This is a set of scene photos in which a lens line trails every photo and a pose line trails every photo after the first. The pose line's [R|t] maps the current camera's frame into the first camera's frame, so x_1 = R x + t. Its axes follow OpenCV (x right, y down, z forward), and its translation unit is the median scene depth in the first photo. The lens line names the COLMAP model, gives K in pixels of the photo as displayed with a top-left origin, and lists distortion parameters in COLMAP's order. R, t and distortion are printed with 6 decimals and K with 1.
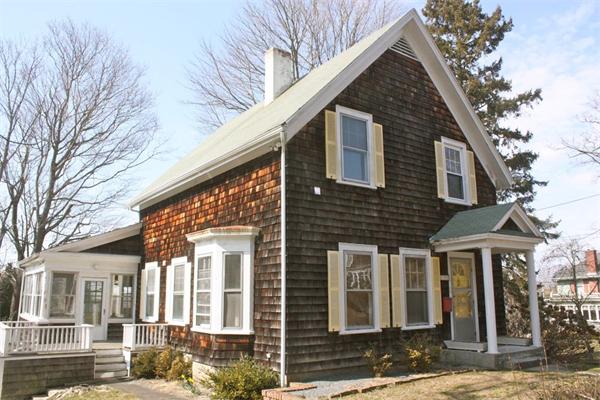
lens RADIAL K [[484.1, 0, 300.0], [0, 484.1, 200.0], [0, 0, 1]] dist [-0.167724, 0.136141]
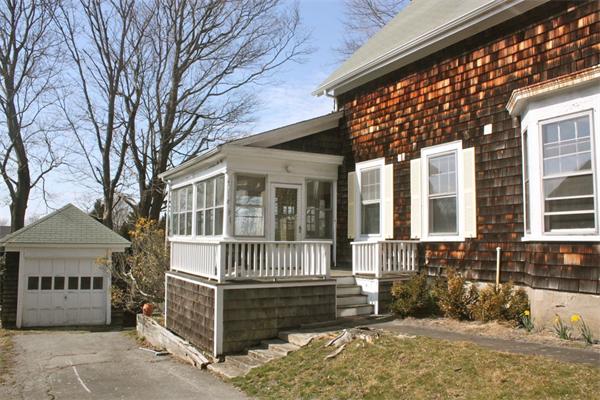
lens RADIAL K [[484.1, 0, 300.0], [0, 484.1, 200.0], [0, 0, 1]] dist [-0.167724, 0.136141]
pose [[0.991646, 0.004224, -0.128919, -0.336569], [0.011215, 0.992855, 0.118795, 0.107060], [0.128499, -0.119249, 0.984514, 0.265899]]
